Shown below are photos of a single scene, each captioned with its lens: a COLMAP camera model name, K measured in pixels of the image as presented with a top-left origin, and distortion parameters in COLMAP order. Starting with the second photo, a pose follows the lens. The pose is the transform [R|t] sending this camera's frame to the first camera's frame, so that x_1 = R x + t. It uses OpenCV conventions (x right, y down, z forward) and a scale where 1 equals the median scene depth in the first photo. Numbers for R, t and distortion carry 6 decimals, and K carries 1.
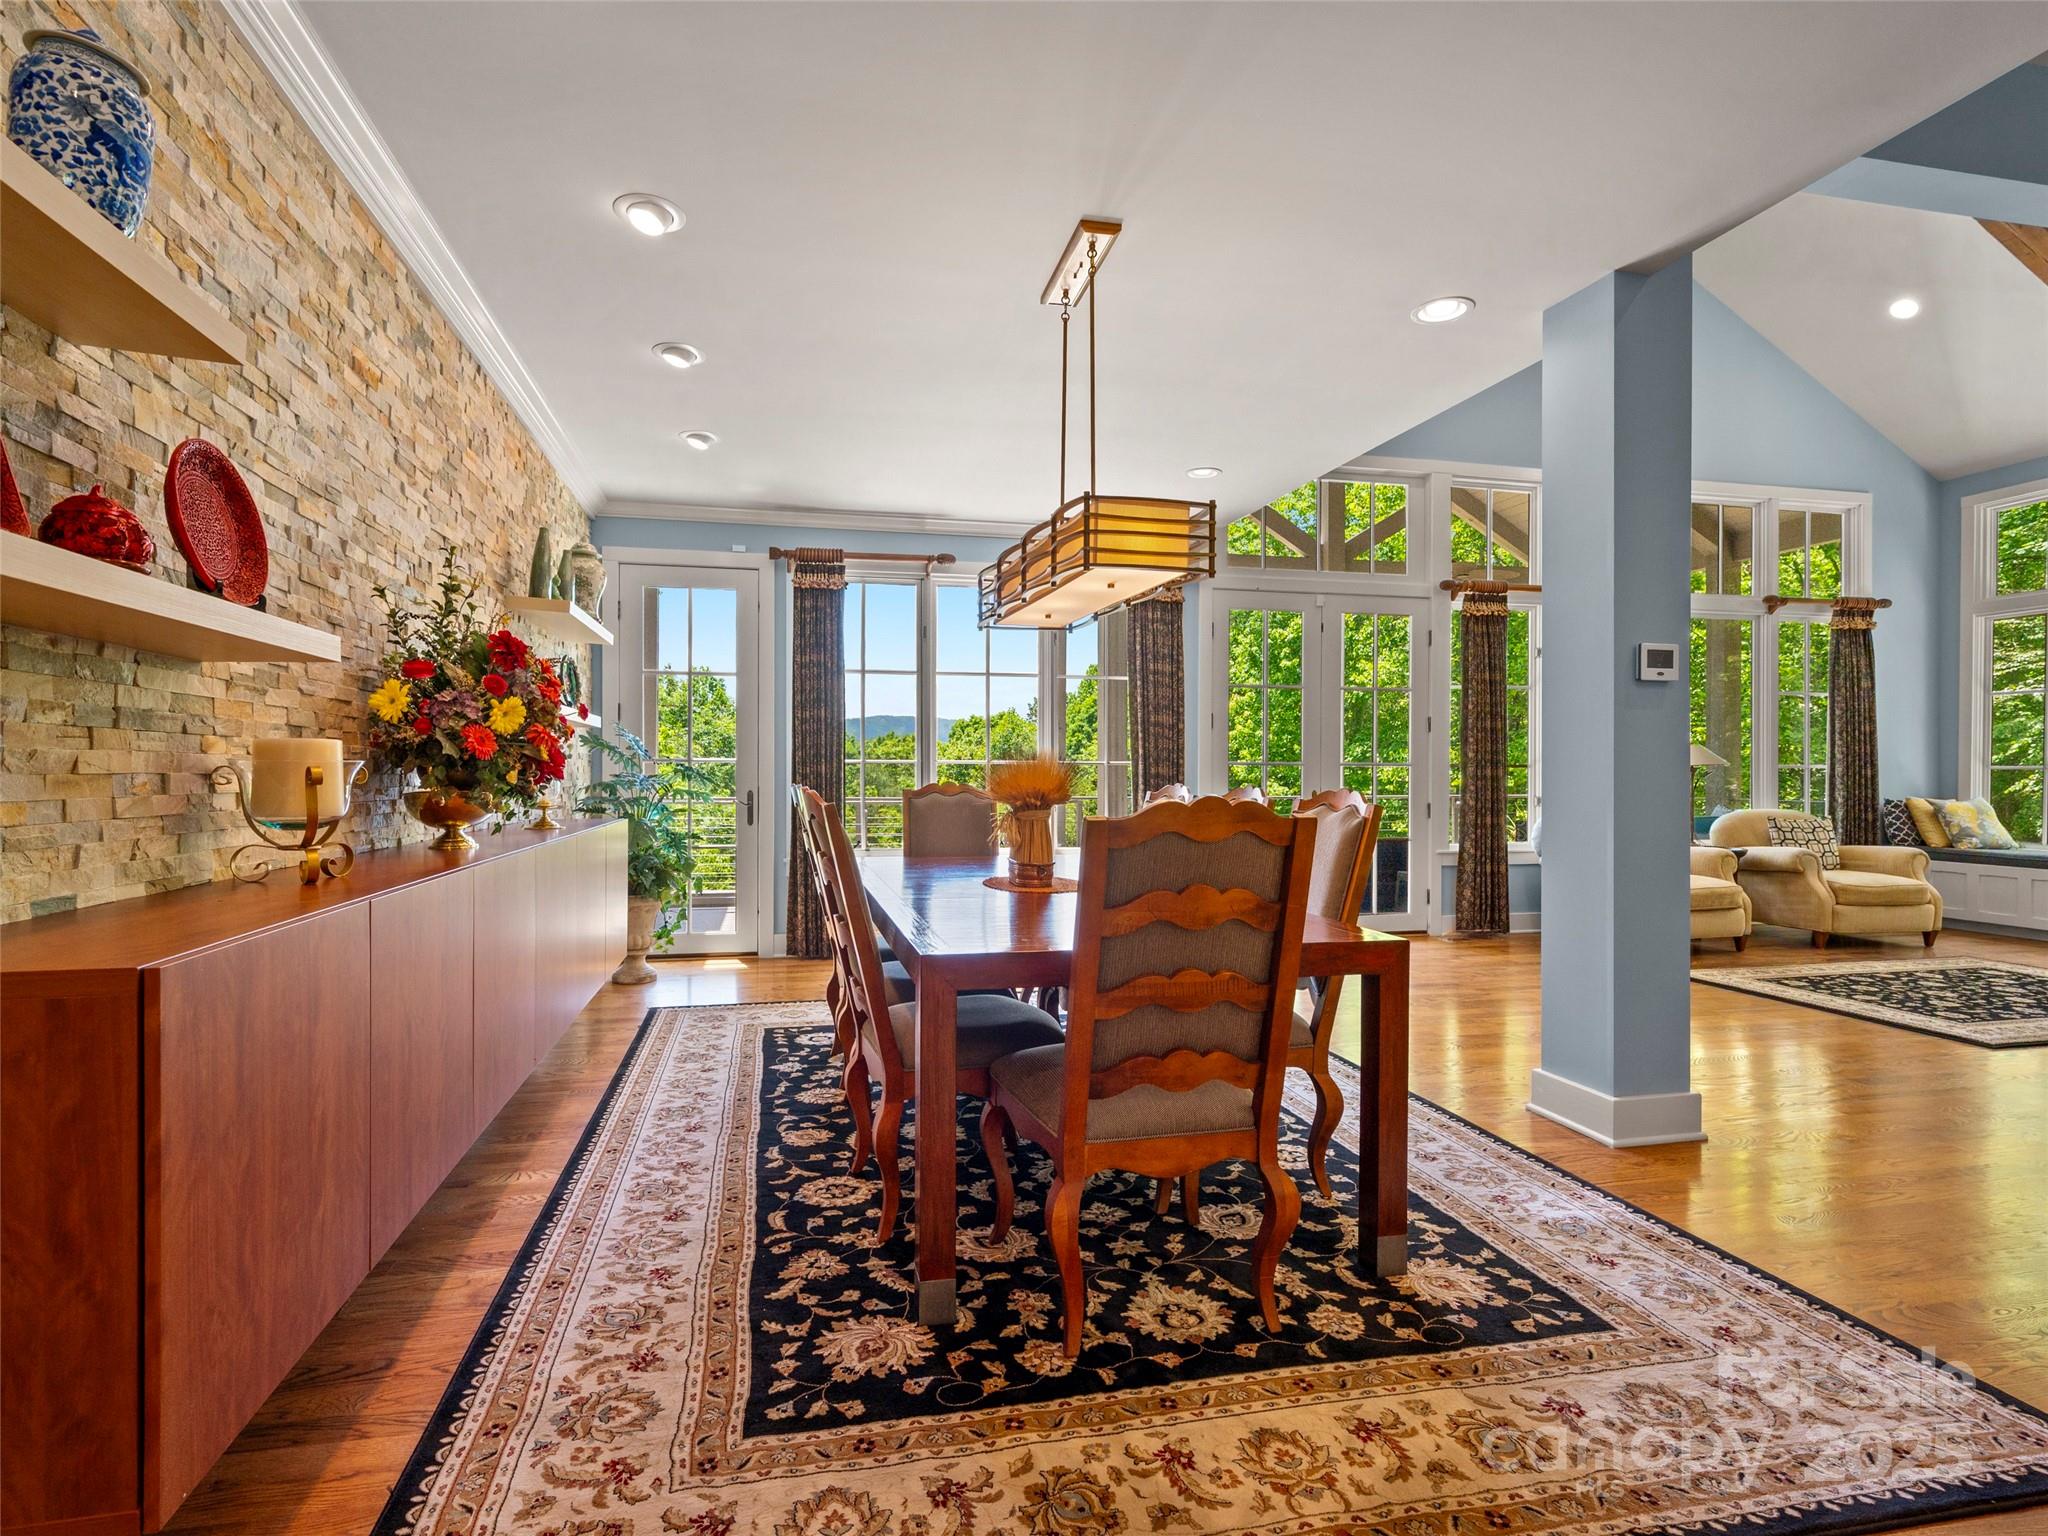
lens RADIAL K [[961.7, 0, 966.6], [0, 961.7, 774.1], [0, 0, 1]] dist [-0.001275, -0.001130]
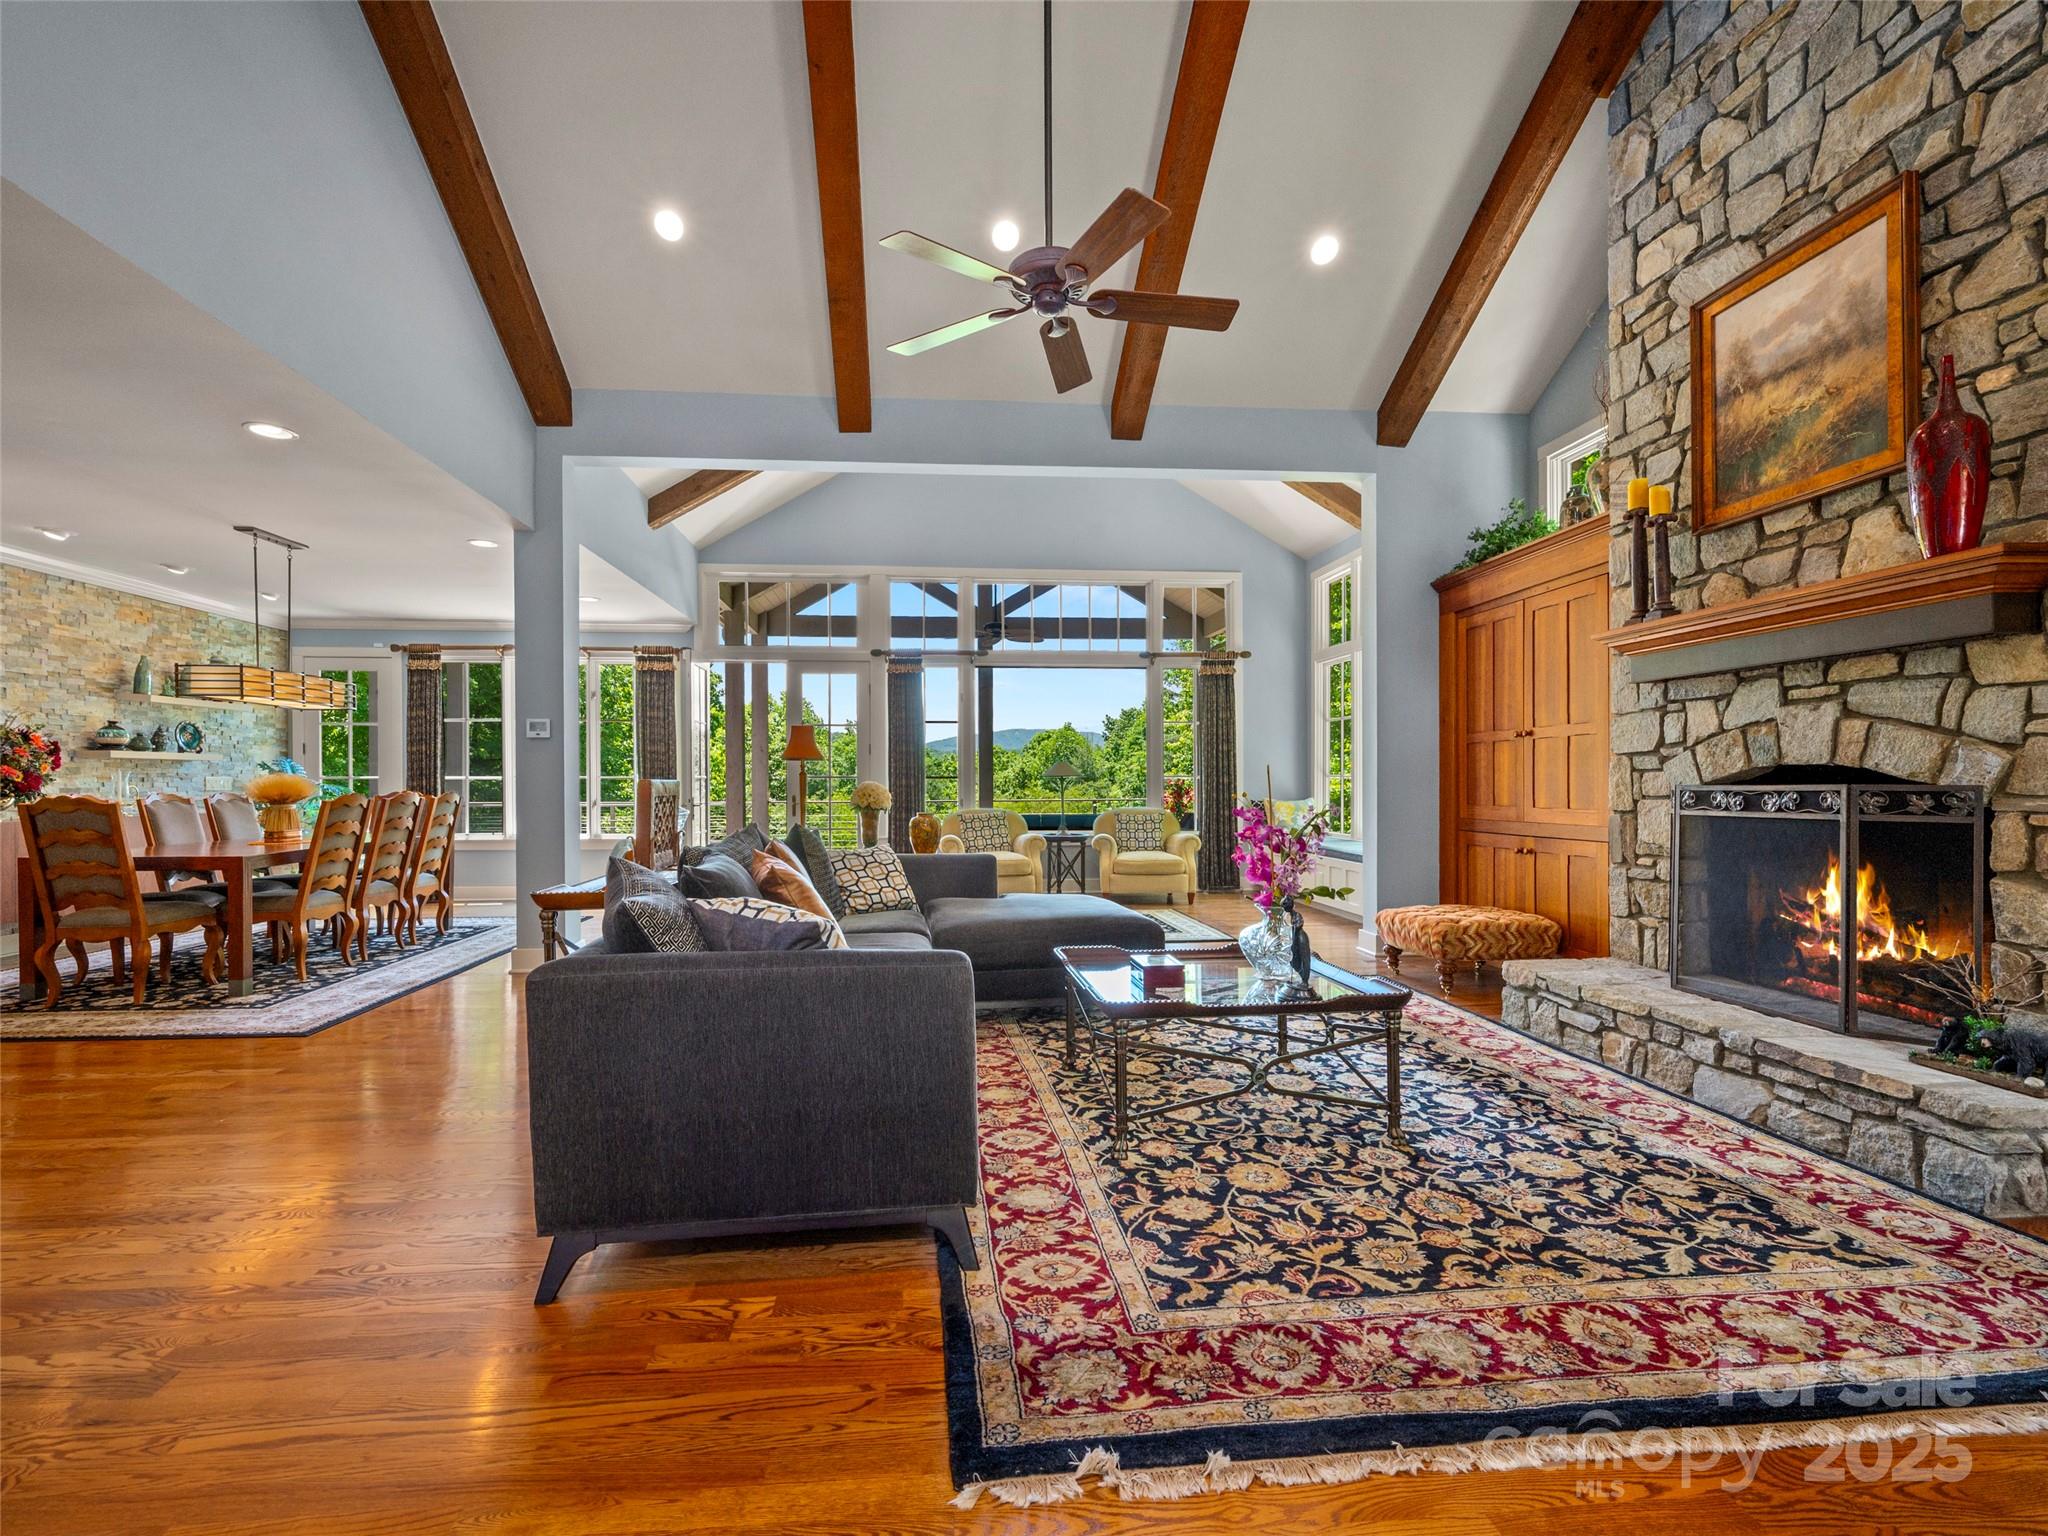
lens RADIAL K [[935.3, 0, 984.7], [0, 935.3, 784.9], [0, 0, 1]] dist [0.001759, -0.001416]
pose [[0.991703, -0.007537, -0.128333, 1.716926], [0.007807, 0.999968, 0.001599, 0.005047], [0.128316, -0.002588, 0.991730, -0.737526]]
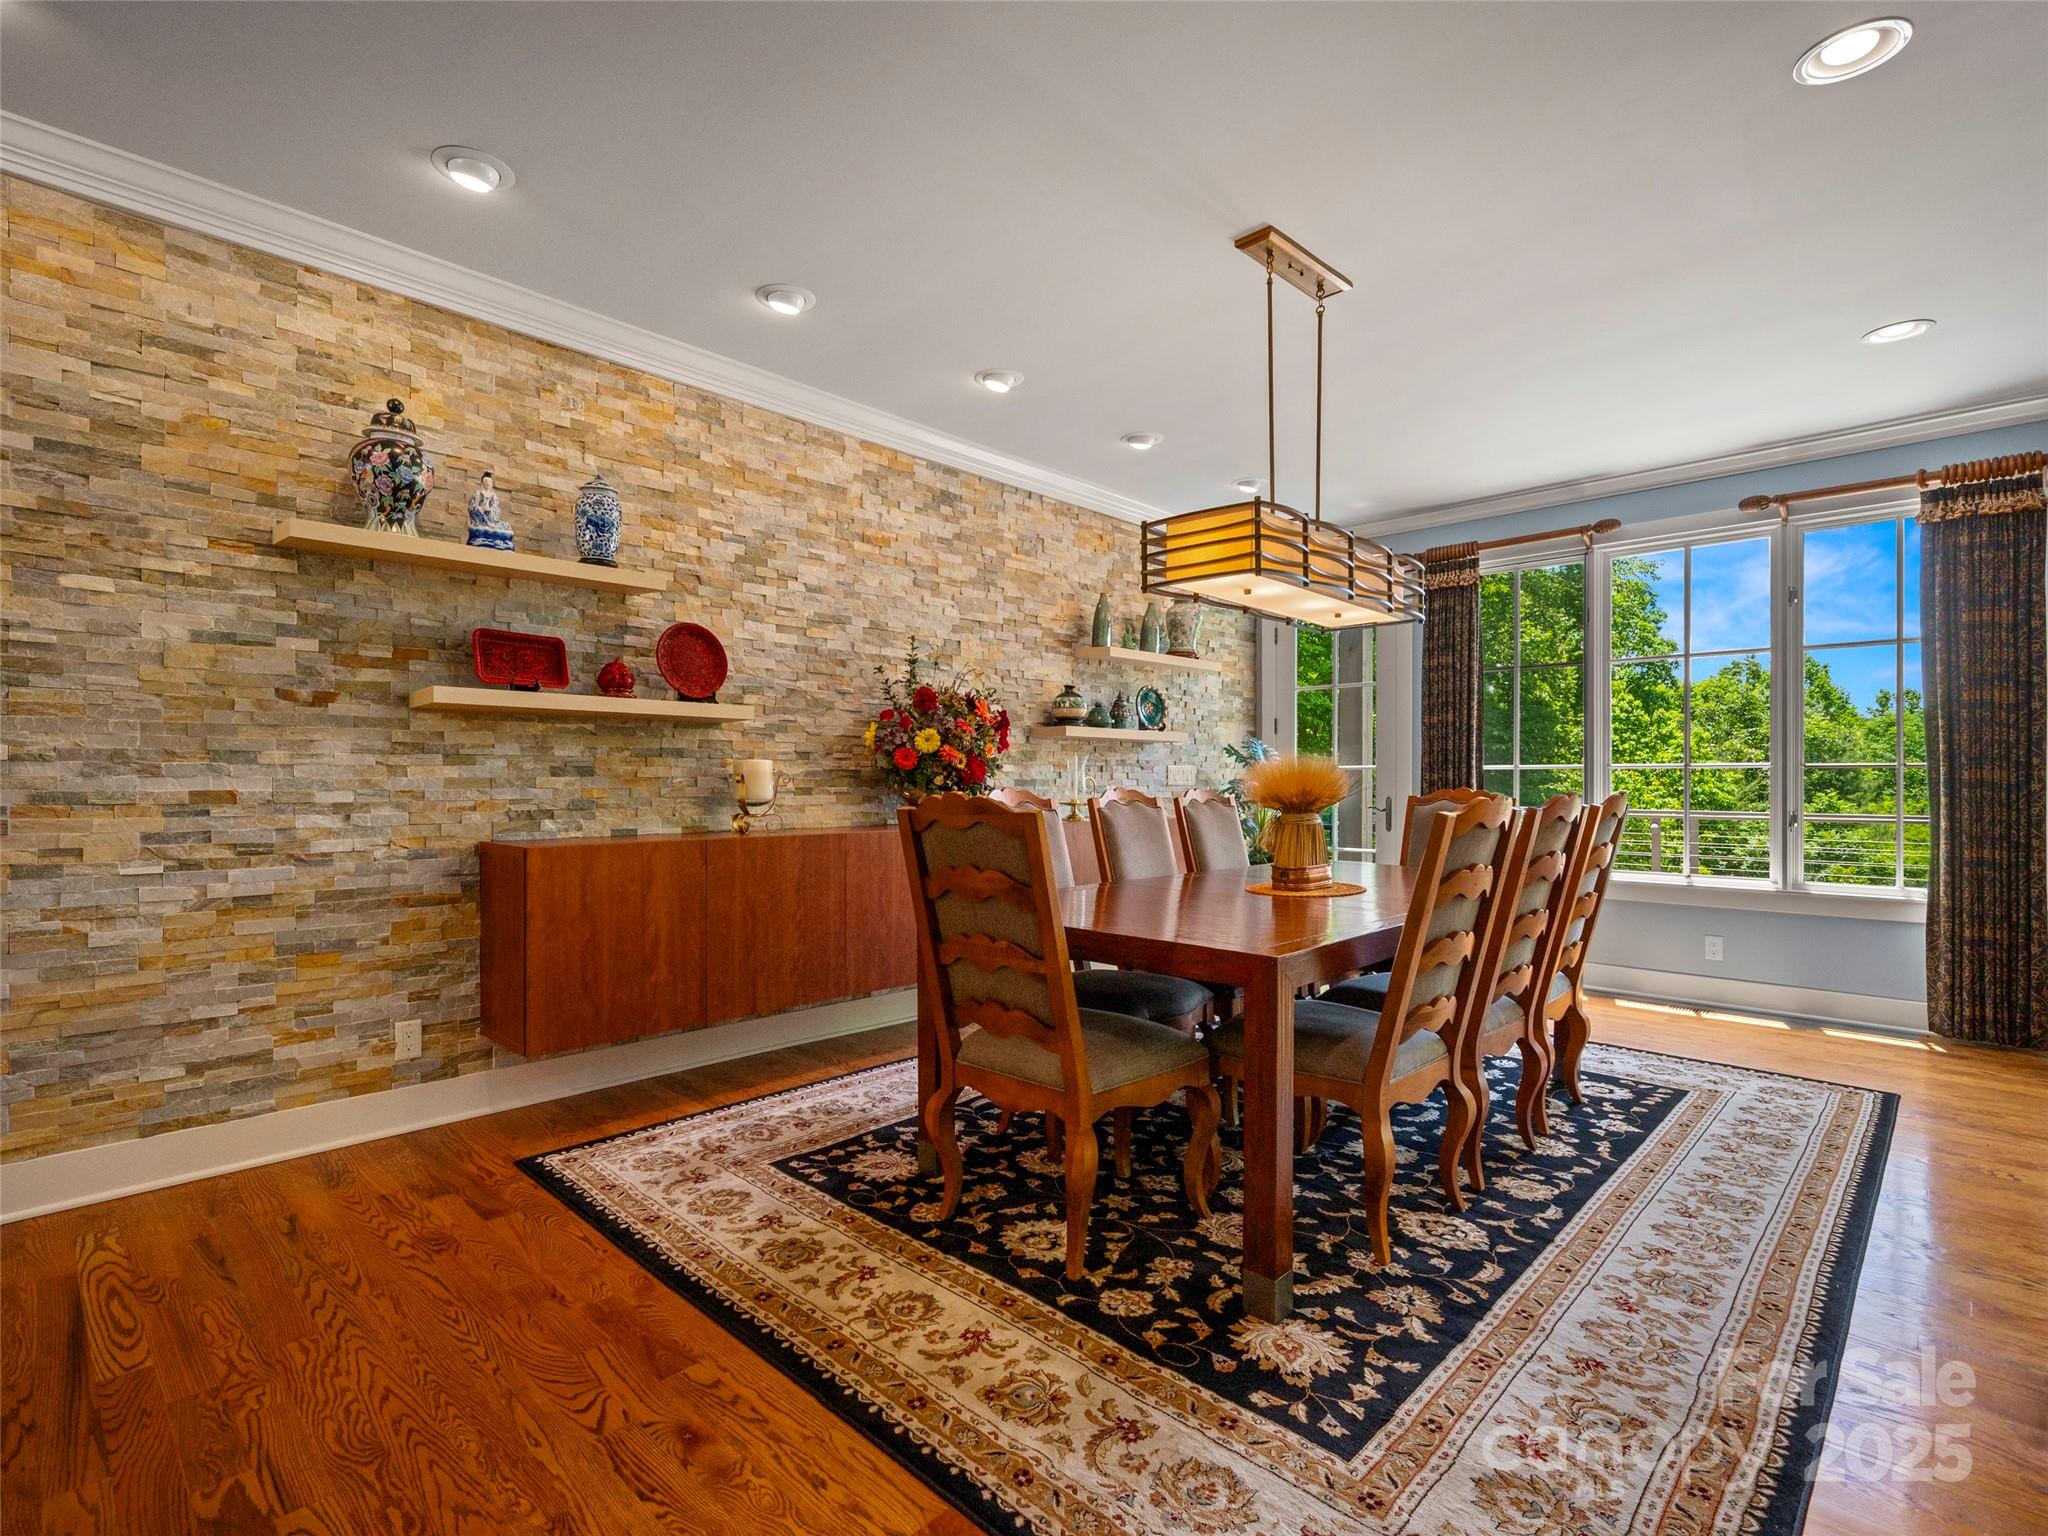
lens RADIAL K [[961.7, 0, 1023.2], [0, 961.7, 777.1], [0, 0, 1]] dist [-0.001275, -0.001130]
pose [[0.578644, -0.005530, -0.815561, 0.679262], [-0.001125, 0.999971, -0.007579, 0.007208], [0.815579, 0.005303, 0.578621, 0.178668]]
